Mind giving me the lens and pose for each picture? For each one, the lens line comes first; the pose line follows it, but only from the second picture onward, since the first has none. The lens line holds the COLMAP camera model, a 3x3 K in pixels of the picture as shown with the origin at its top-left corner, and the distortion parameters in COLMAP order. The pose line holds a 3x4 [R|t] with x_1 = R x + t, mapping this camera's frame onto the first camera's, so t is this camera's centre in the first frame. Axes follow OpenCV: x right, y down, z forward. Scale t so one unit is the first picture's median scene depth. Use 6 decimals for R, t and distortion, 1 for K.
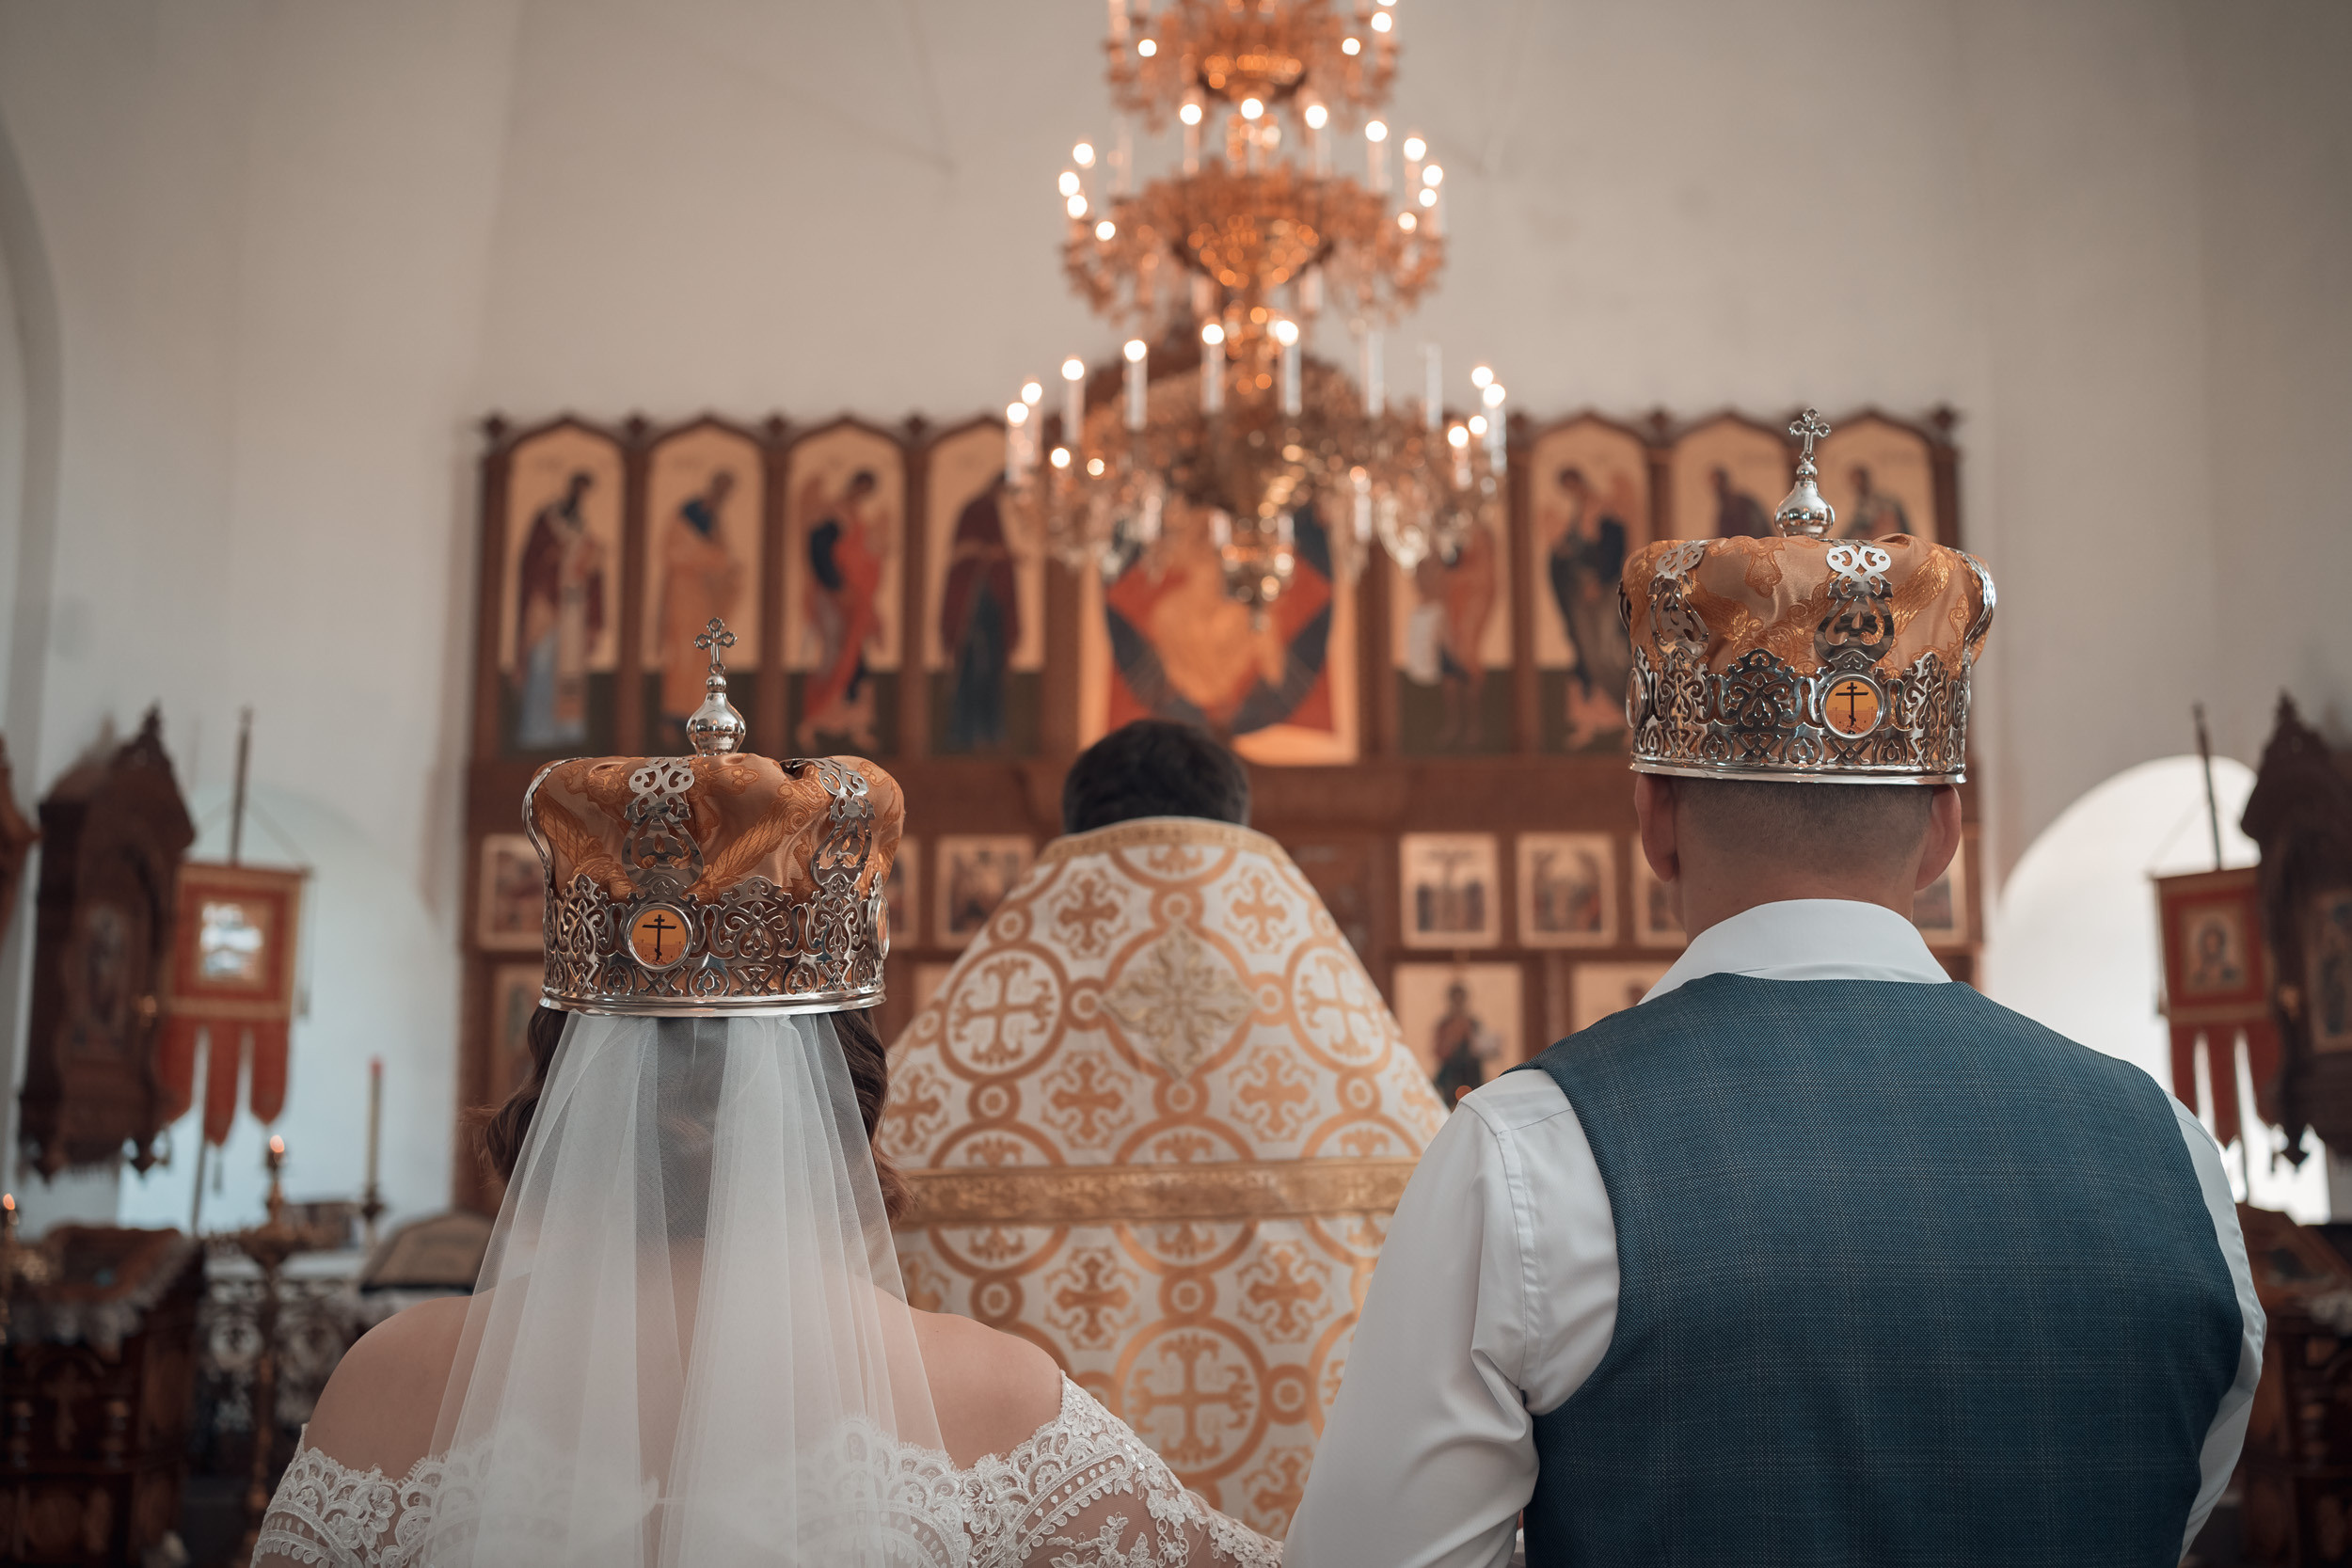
lens RADIAL K [[2377.0, 0, 1178.2], [0, 2377.0, 777.6], [0, 0, 1]] dist [-0.036711, 0.173409]
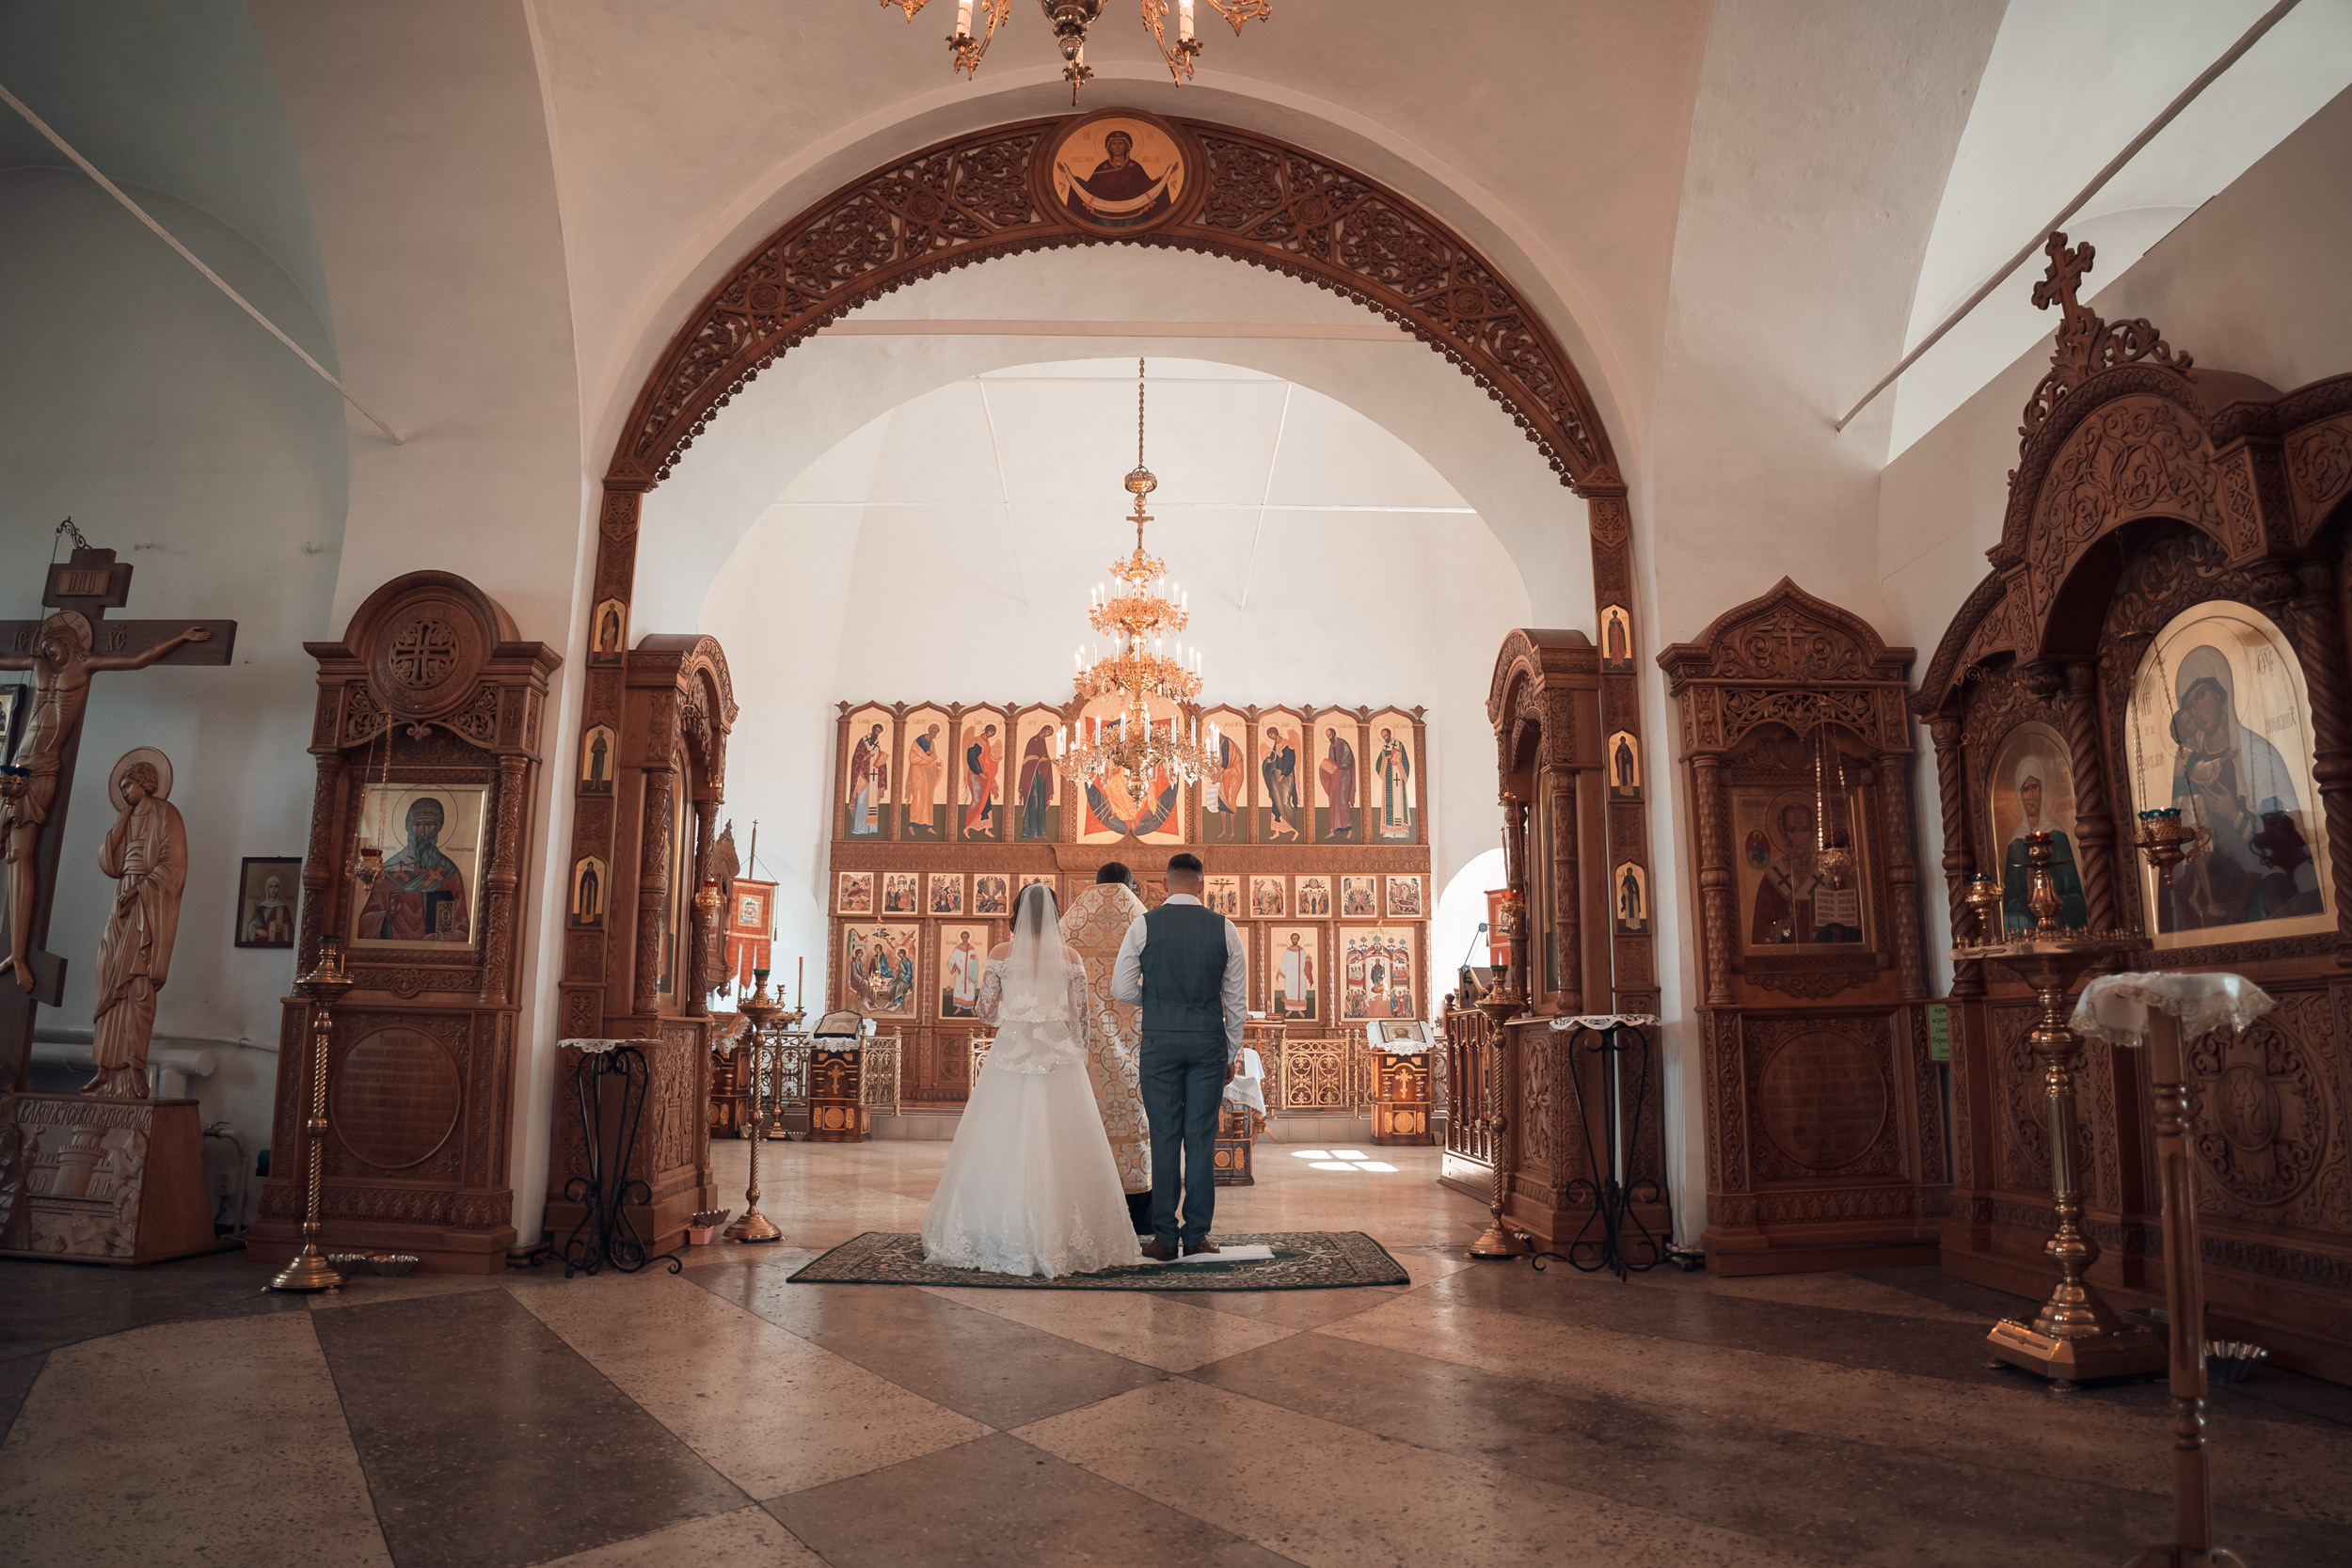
lens RADIAL K [[1360.1, 0, 1176.0], [0, 1360.1, 784.0], [0, 0, 1]] dist [-0.182155, -0.000176]
pose [[0.999011, 0.012297, 0.042728, 0.002611], [-0.010672, 0.999219, -0.038050, -0.016880], [-0.043162, 0.037556, 0.998362, -0.451386]]
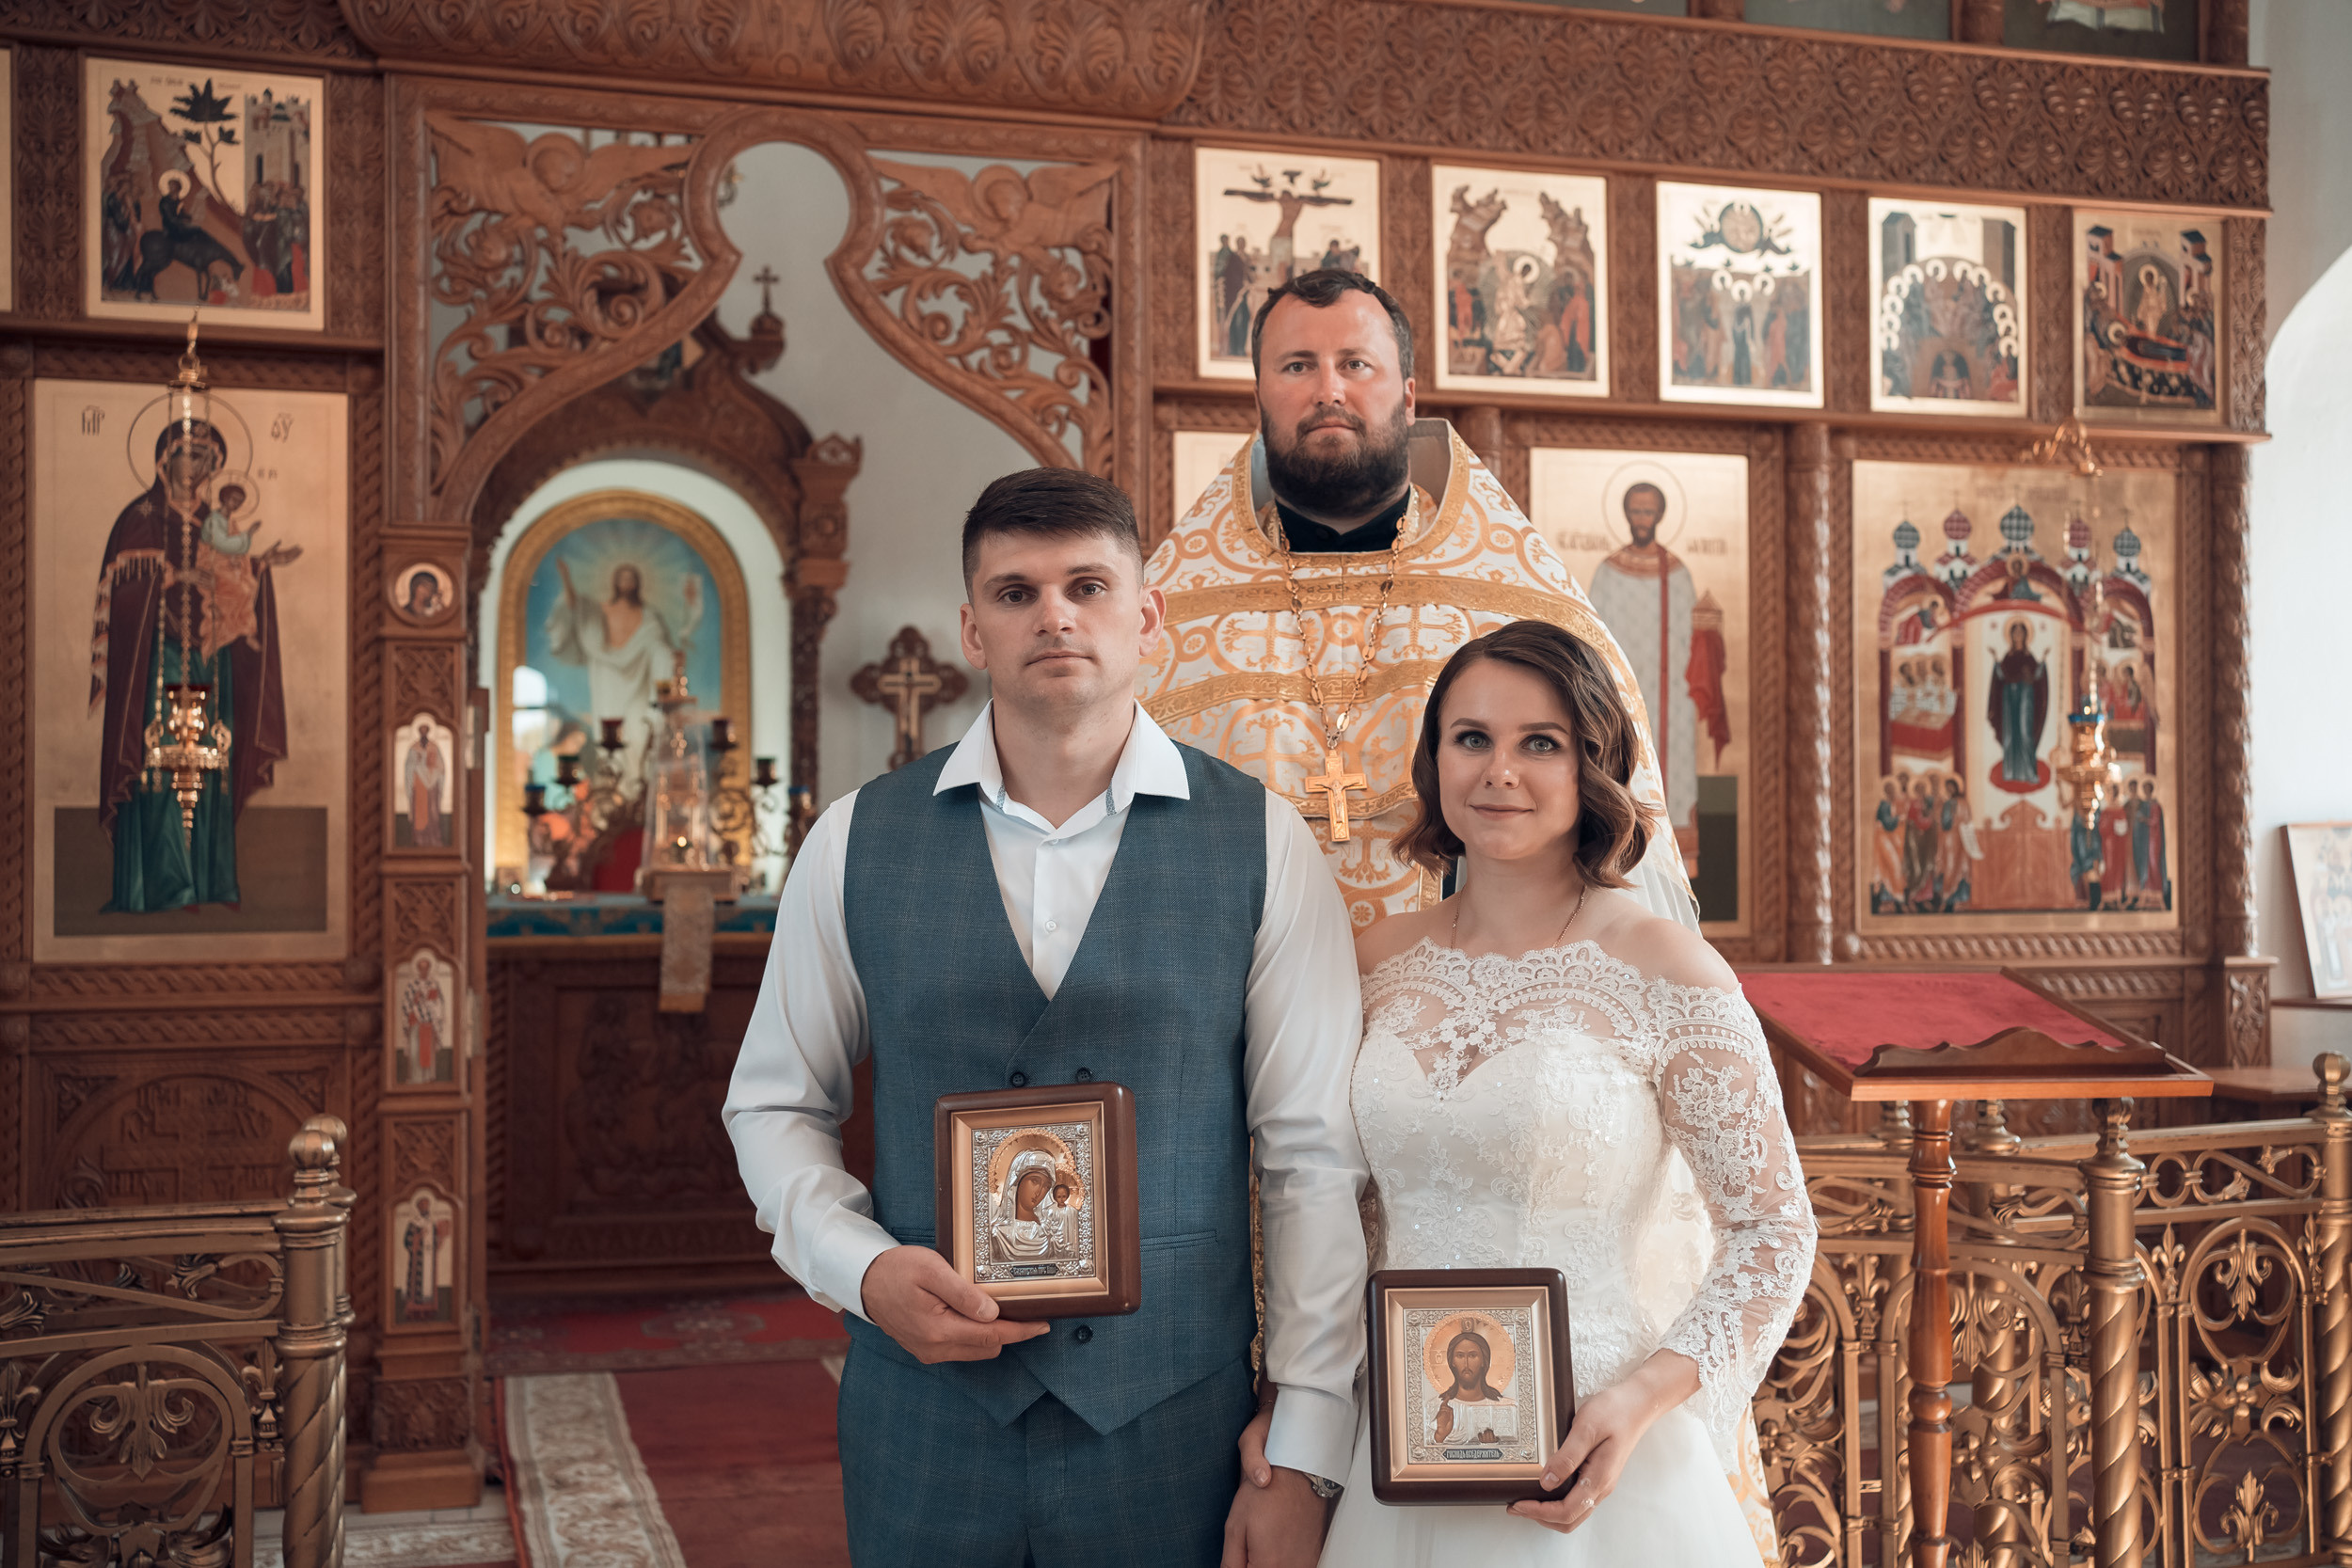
lens RADIAL K [[2377.0, 0, 1178.2], [0, 2377.0, 777.6], [0, 0, 1]] dist [-0.036711, 0.173409]
pose [[0.957356, 0.004091, 0.288882, -0.040491], [-0.043423, 0.990579, 0.129878, 0.088572], [-0.285629, -0.136883, 0.948514, 0.564143]]
